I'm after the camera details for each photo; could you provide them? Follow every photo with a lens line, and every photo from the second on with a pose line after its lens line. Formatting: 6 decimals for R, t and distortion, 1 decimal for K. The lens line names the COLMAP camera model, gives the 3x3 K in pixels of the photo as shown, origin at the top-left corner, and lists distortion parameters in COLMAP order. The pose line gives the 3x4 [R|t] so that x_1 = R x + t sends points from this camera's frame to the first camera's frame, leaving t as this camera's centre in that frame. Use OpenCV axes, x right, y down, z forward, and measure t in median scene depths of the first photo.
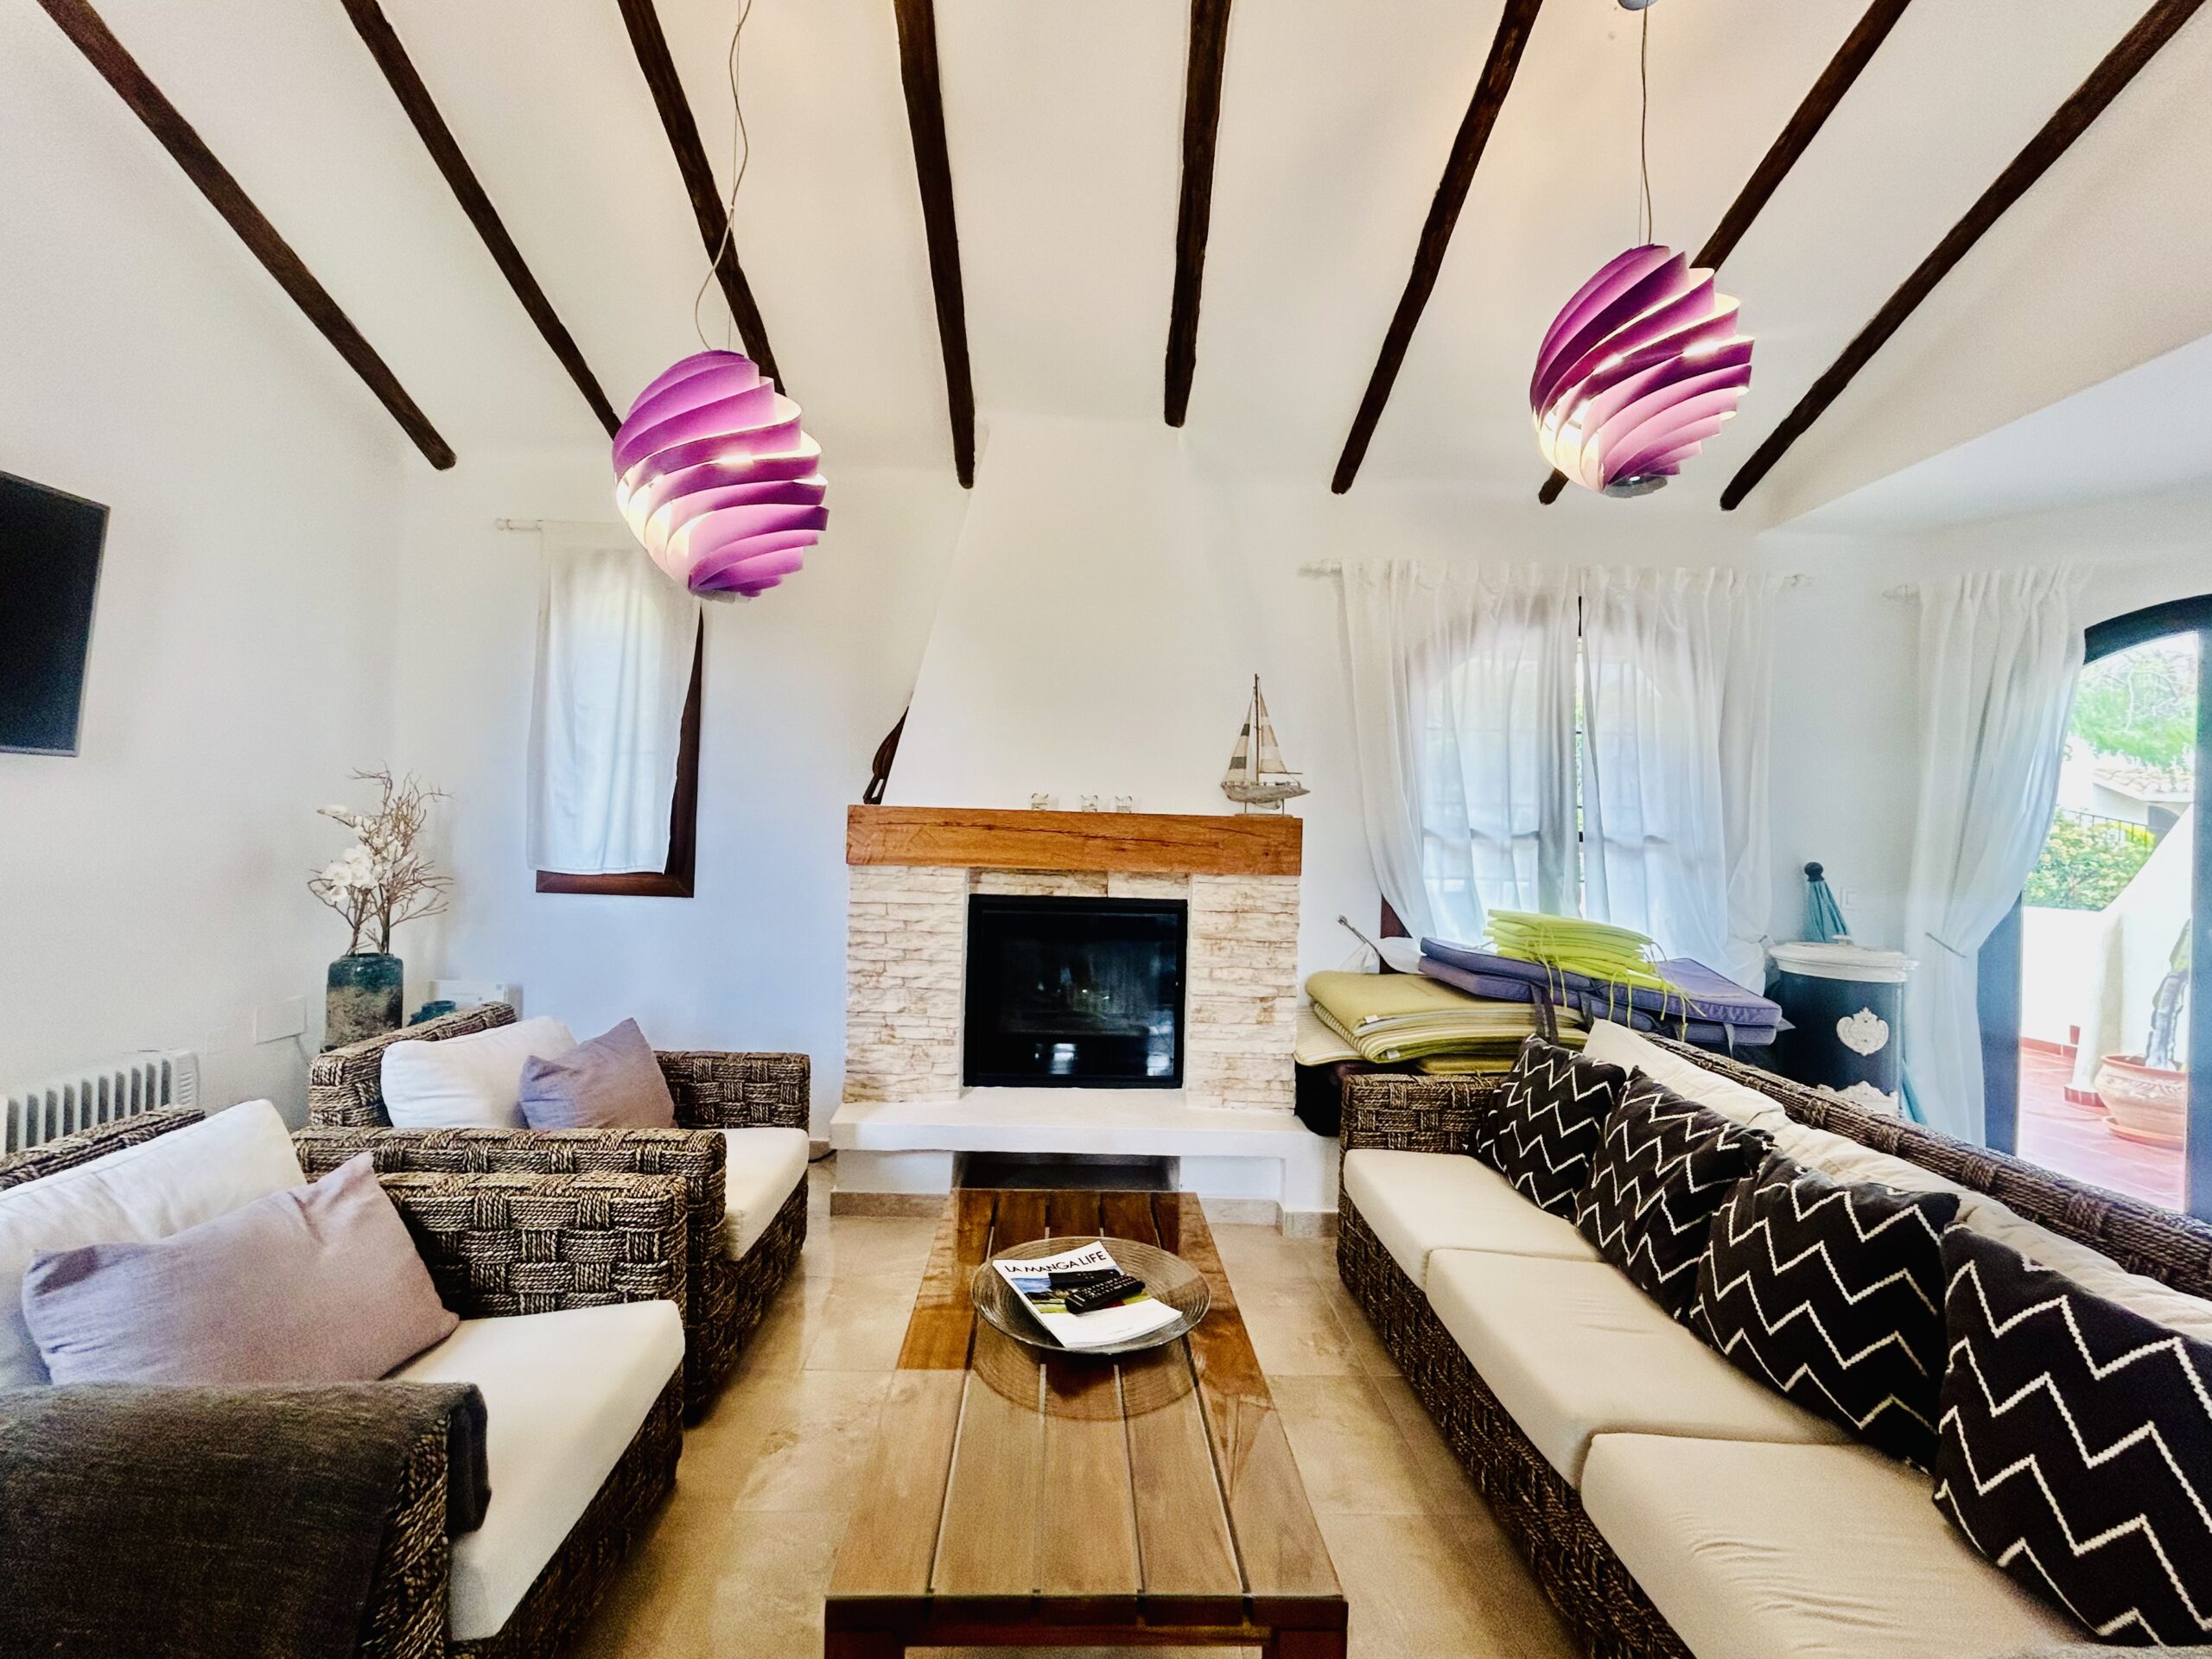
lens RADIAL K [[924.8, 0, 1102.1], [0, 924.8, 823.8], [0, 0, 1]] dist [-0.001080, 0.005214]
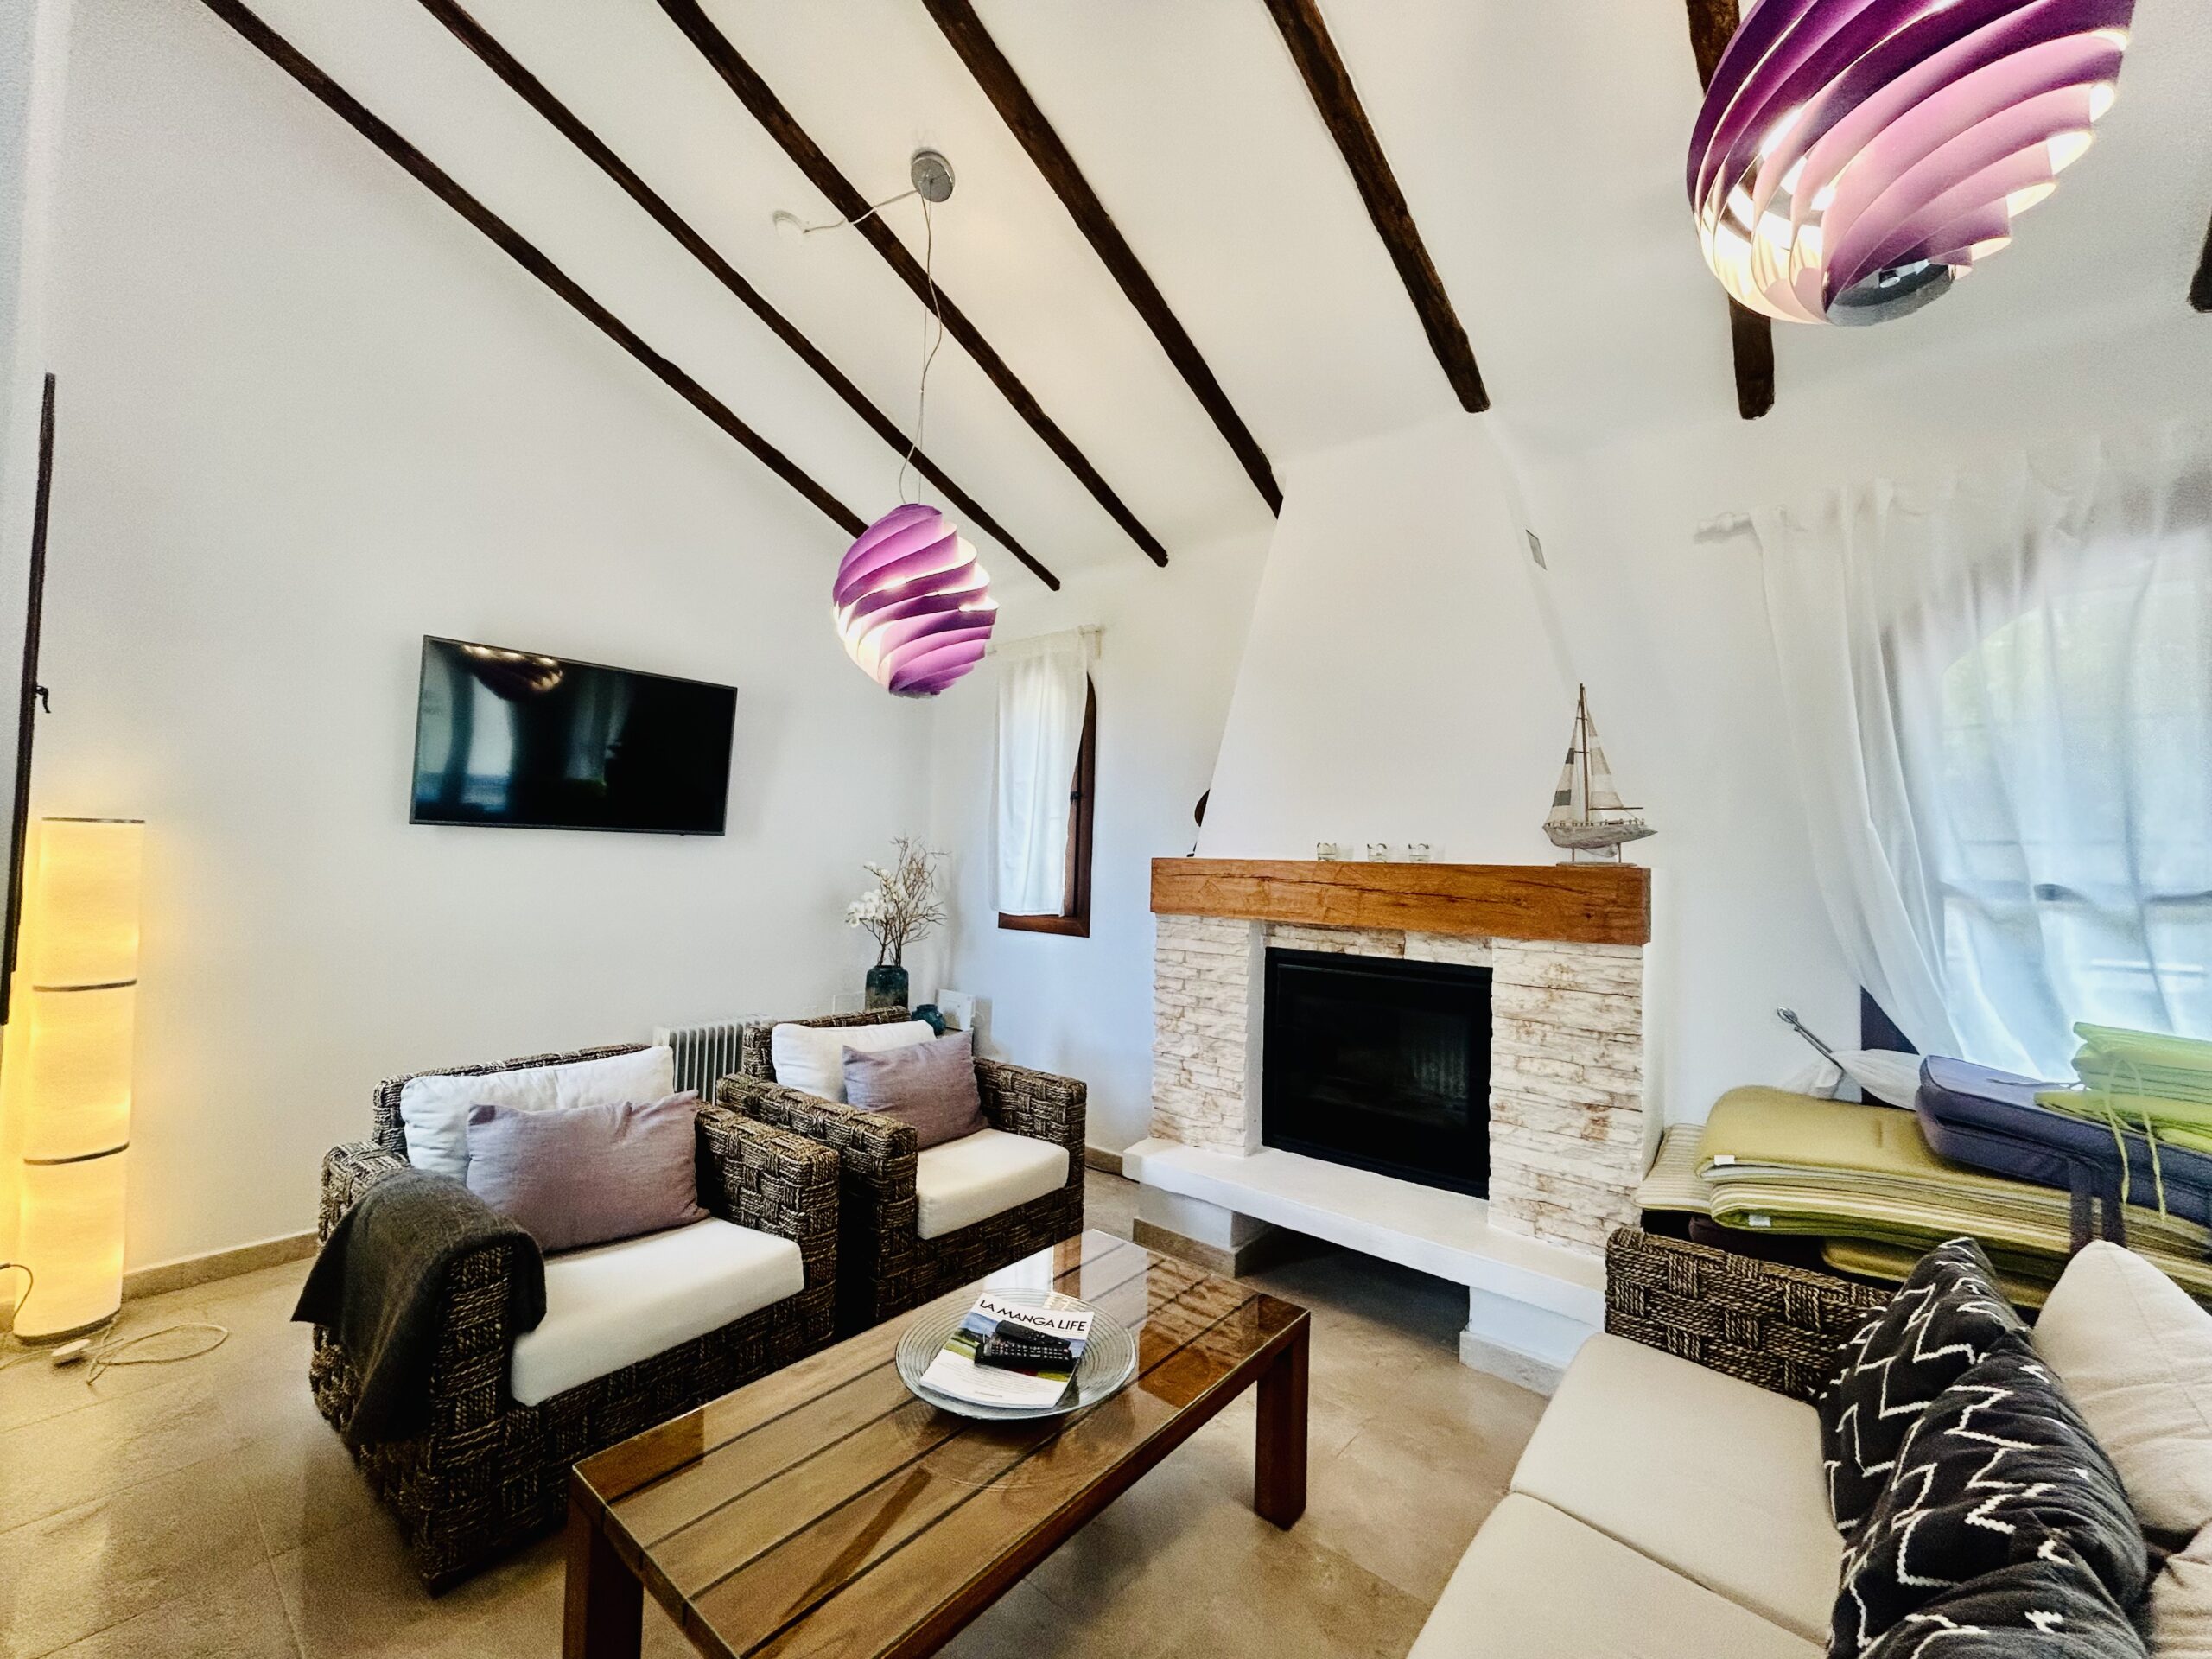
lens RADIAL K [[895.7, 0, 1106.0], [0, 895.7, 829.5], [0, 0, 1]] dist [0.001221, 0.000169]
pose [[0.746614, -0.033086, -0.664434, 0.375250], [-0.002087, 0.998641, -0.052074, 0.001223], [0.665254, 0.040266, 0.745531, 0.176835]]
